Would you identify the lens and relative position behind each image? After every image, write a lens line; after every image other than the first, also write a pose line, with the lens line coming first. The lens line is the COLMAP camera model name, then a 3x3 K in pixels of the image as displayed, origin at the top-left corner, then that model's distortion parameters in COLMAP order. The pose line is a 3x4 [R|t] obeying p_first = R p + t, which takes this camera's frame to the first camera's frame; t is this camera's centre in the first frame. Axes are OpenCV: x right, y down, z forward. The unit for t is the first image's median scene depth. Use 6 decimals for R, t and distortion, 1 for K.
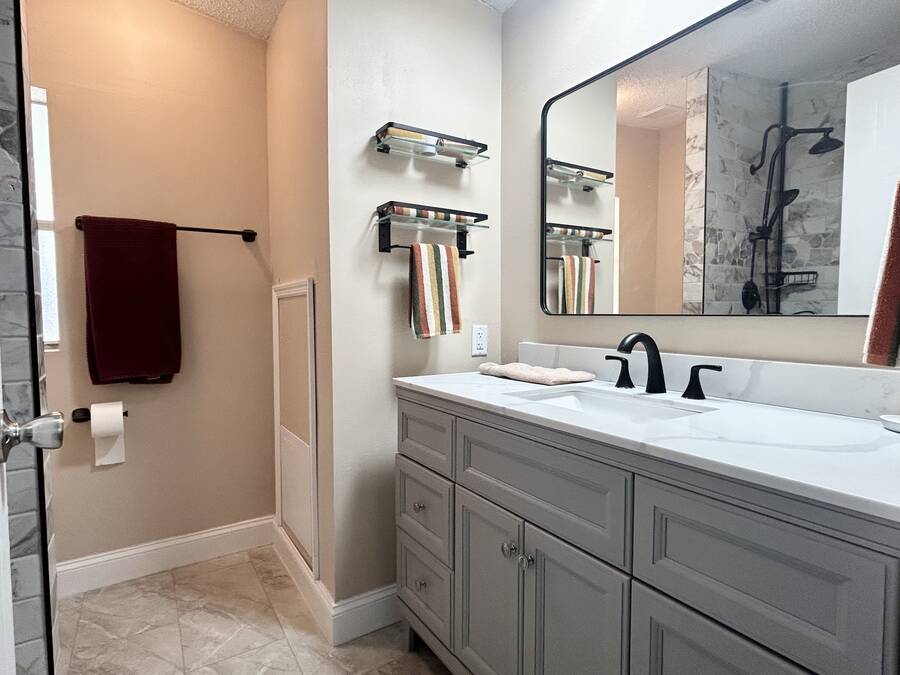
lens RADIAL K [[475.3, 0, 449.4], [0, 475.3, 338.4], [0, 0, 1]] dist [-0.000170, -0.000013]
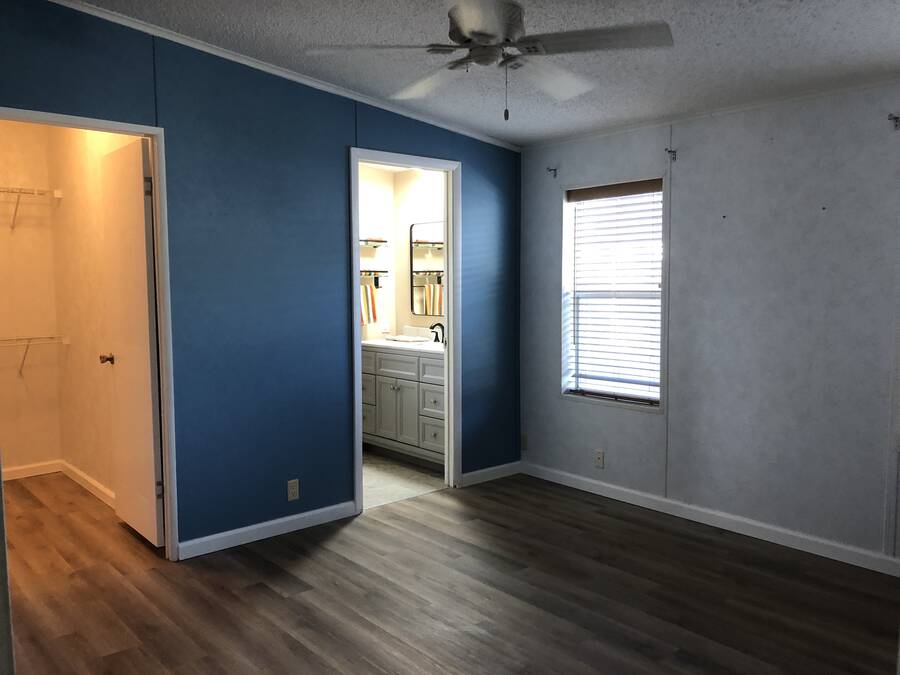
lens RADIAL K [[733.4, 0, 451.3], [0, 733.4, 339.6], [0, 0, 1]] dist [0.002265, 0.000033]
pose [[0.991784, -0.020725, 0.126233, -0.067977], [0.017764, 0.999541, 0.024535, -0.010153], [-0.126684, -0.022091, 0.991697, -2.535164]]
